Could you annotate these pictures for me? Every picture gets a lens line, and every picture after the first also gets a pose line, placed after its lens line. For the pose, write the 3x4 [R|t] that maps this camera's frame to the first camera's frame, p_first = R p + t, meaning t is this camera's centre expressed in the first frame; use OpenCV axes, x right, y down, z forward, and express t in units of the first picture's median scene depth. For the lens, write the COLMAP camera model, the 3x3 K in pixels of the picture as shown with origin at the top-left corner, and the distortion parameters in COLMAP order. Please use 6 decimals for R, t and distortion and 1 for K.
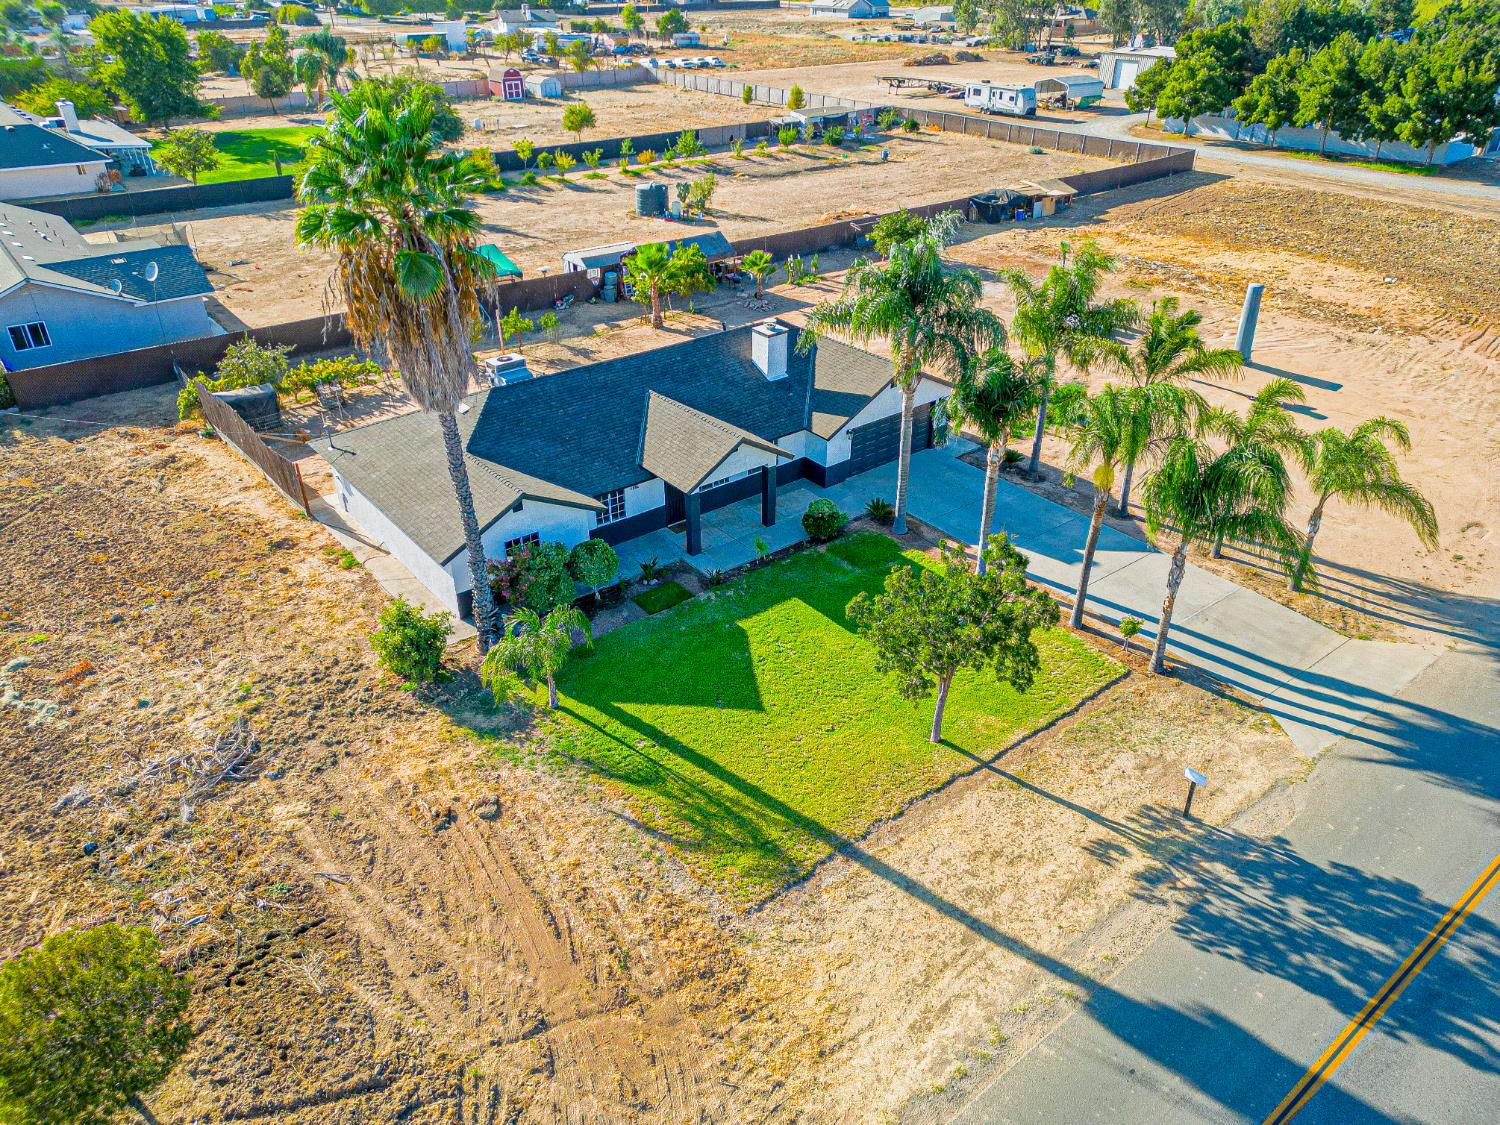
lens RADIAL K [[1065.1, 0, 750.0], [0, 1065.1, 562.5], [0, 0, 1]] dist [0.076562, -0.069340]
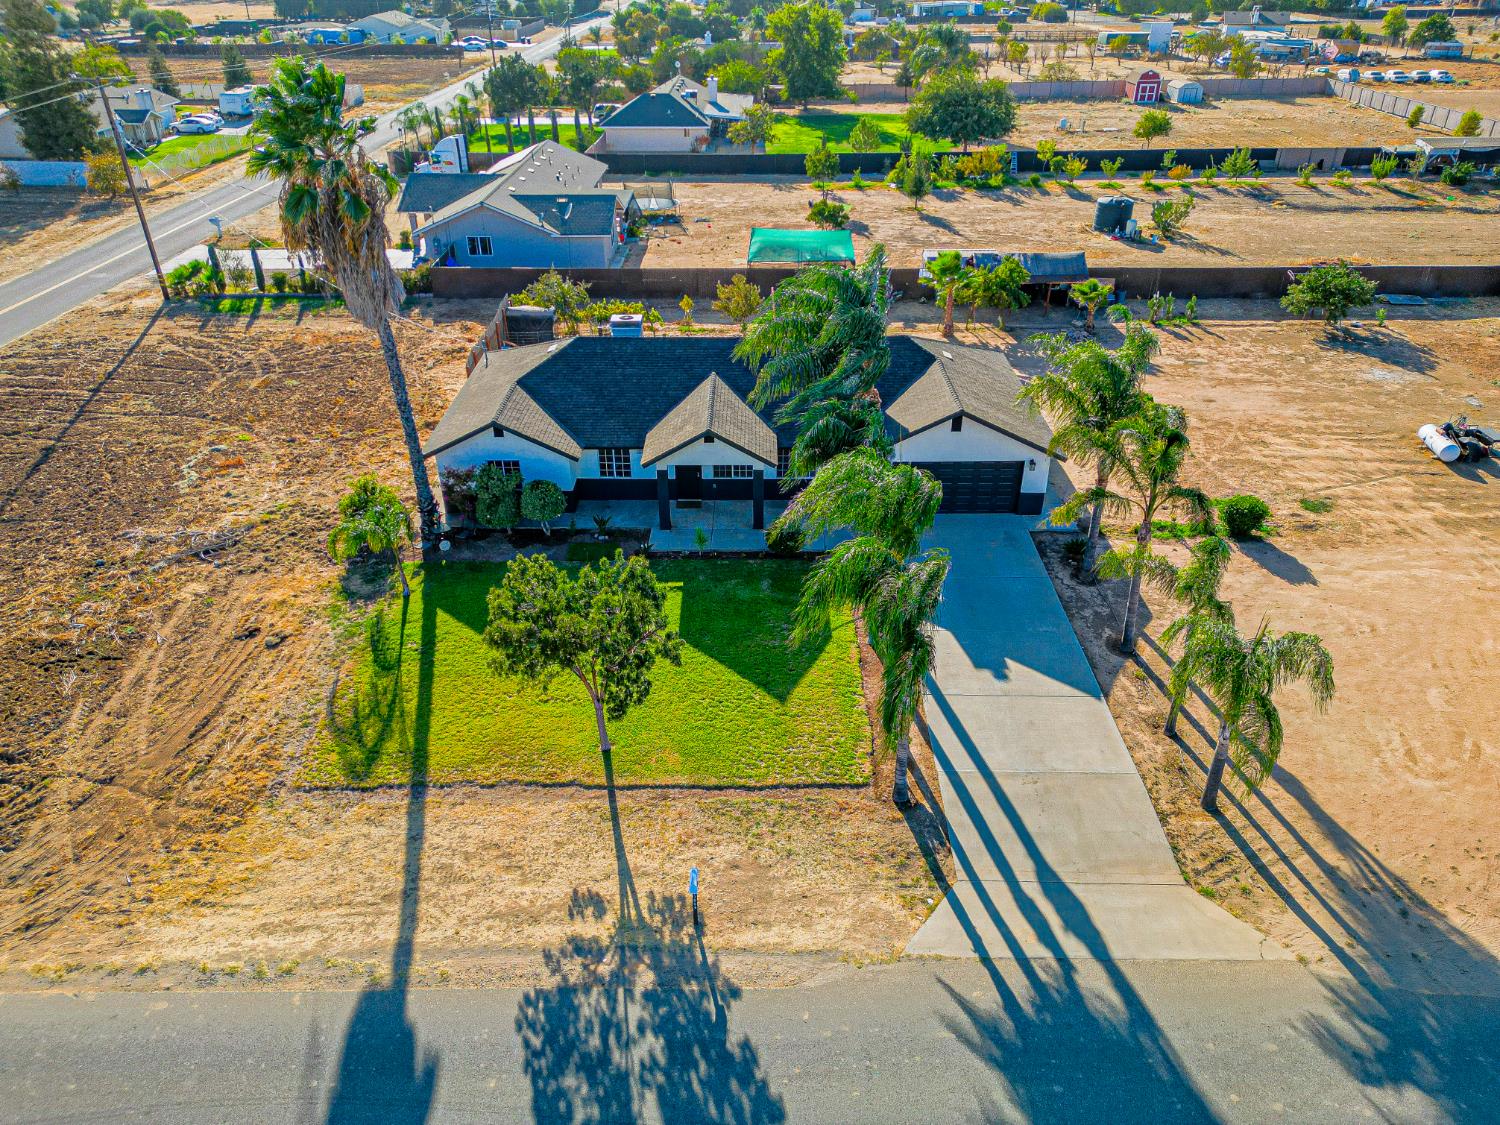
lens RADIAL K [[1065.1, 0, 750.0], [0, 1065.1, 562.5], [0, 0, 1]] dist [0.076562, -0.069340]
pose [[0.776423, 0.313201, -0.546875, 0.399049], [-0.312759, 0.944857, 0.097091, -0.070089], [0.547128, 0.095656, 0.831565, 0.124476]]
